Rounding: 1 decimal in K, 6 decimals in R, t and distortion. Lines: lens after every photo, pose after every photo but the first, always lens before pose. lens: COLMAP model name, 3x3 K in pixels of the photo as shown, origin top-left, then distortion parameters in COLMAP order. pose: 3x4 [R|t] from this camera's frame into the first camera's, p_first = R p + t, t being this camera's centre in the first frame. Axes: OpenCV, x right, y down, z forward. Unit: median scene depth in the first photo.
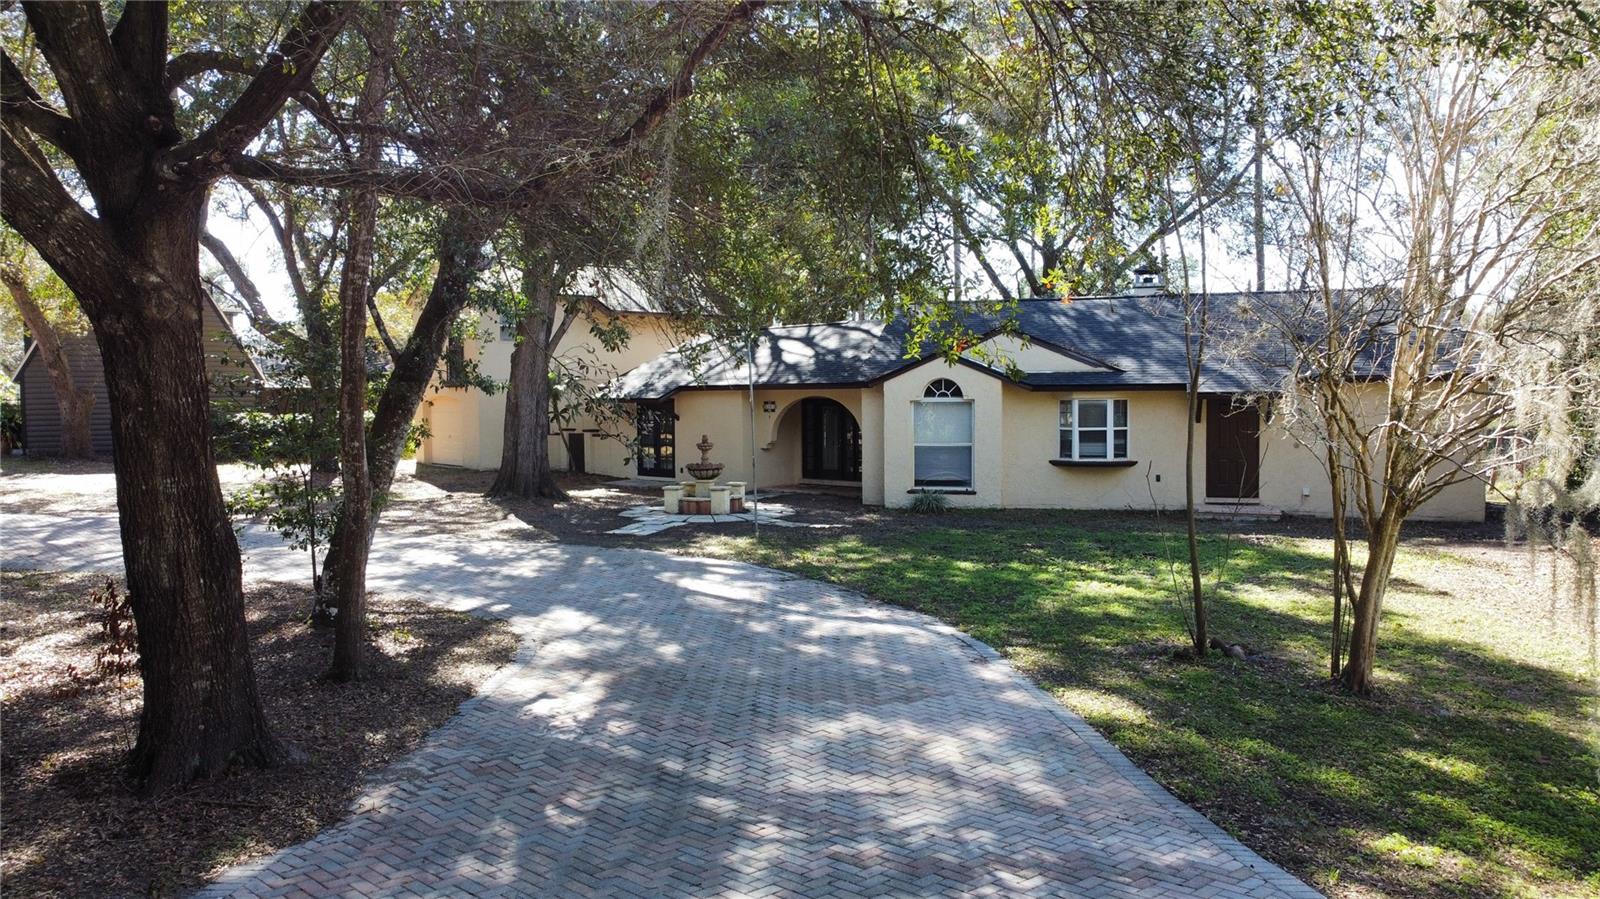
lens RADIAL K [[1199.0, 0, 798.3], [0, 1199.0, 449.5], [0, 0, 1]] dist [-0.013103, -0.007732]
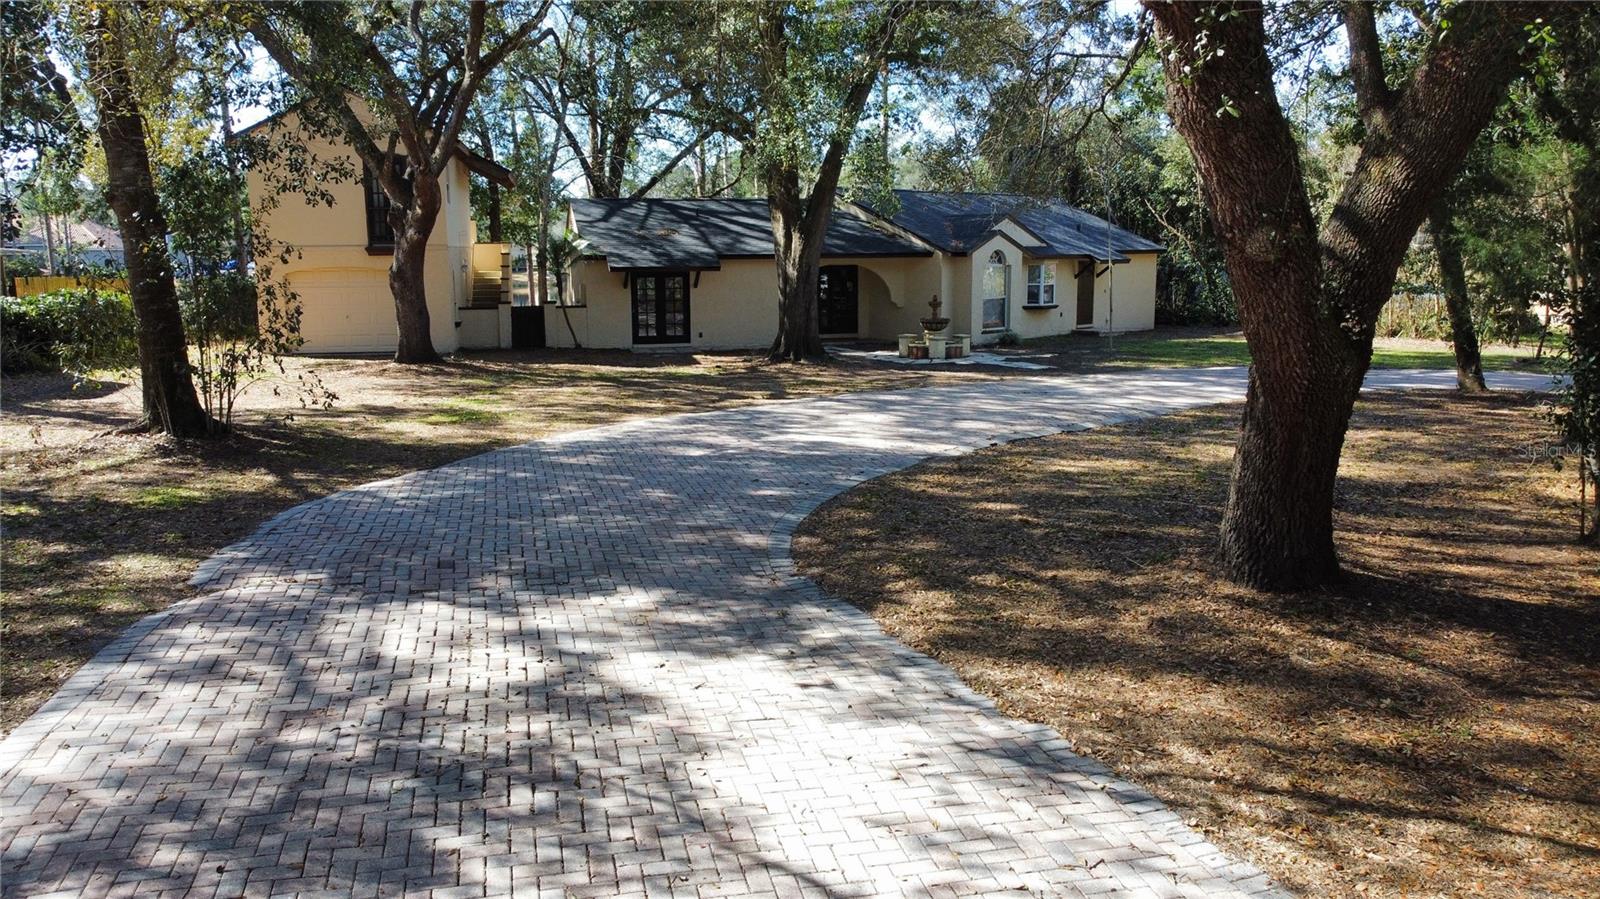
lens RADIAL K [[1199.0, 0, 797.4], [0, 1199.0, 453.7], [0, 0, 1]] dist [-0.013103, -0.007732]
pose [[0.497892, -0.141105, 0.855683, -1.230822], [0.041759, 0.989431, 0.138863, -0.027839], [-0.866233, -0.033406, 0.498522, 0.496562]]
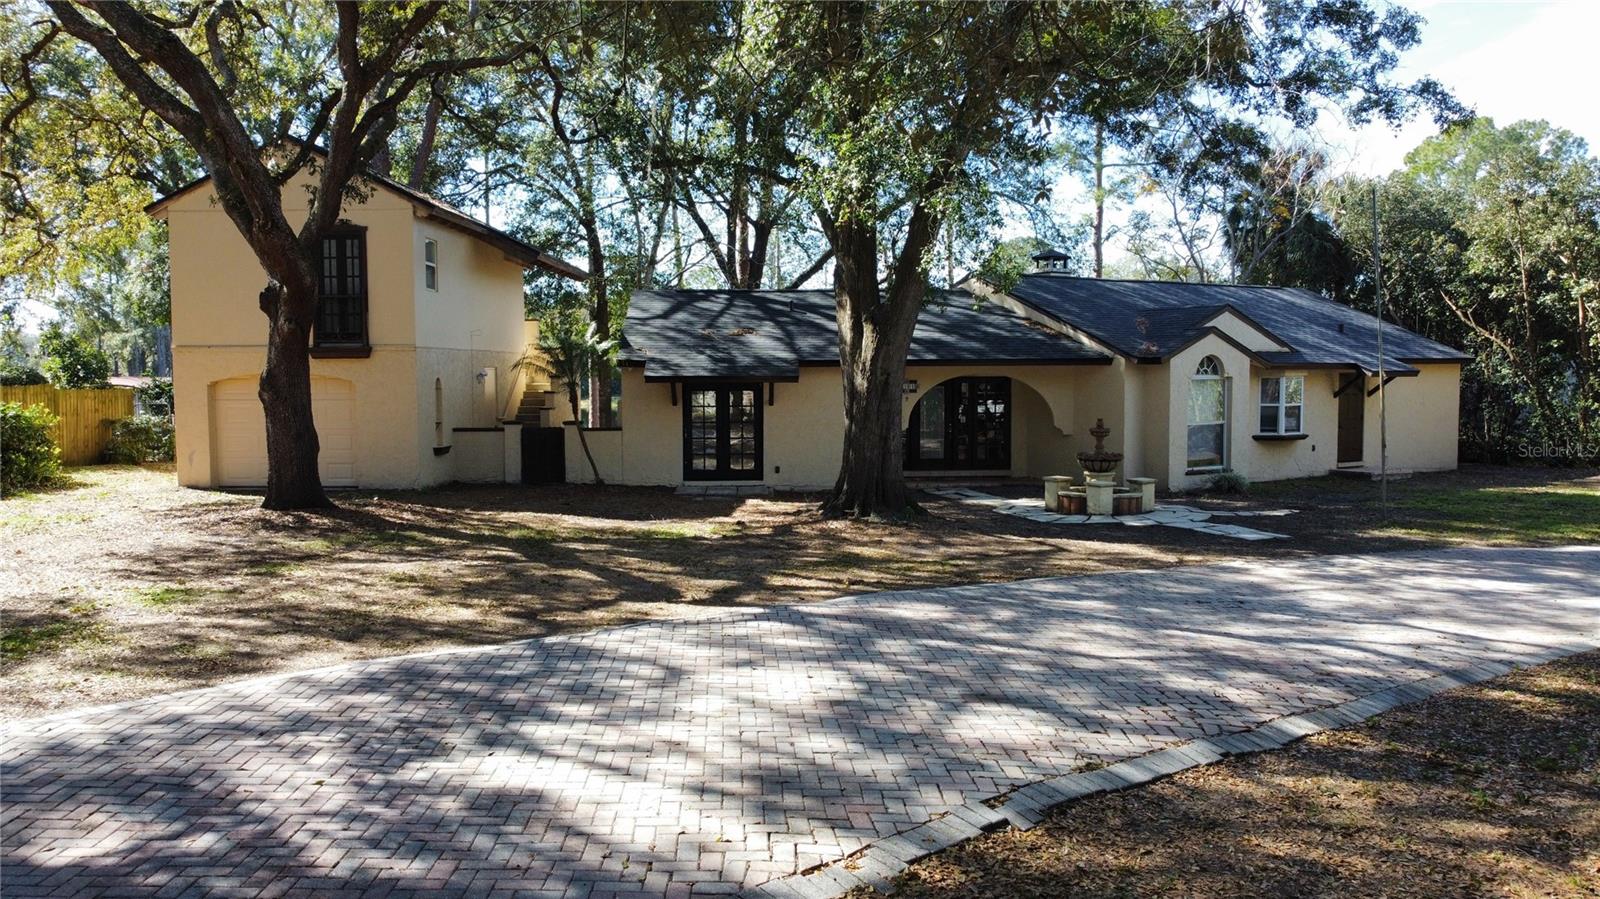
lens RADIAL K [[1199.0, 0, 788.4], [0, 1199.0, 445.8], [0, 0, 1]] dist [-0.013103, -0.007732]
pose [[0.677224, -0.040051, 0.734686, -0.831023], [0.032415, 0.999172, 0.024589, -0.020922], [-0.735062, 0.007162, 0.677962, 0.593383]]
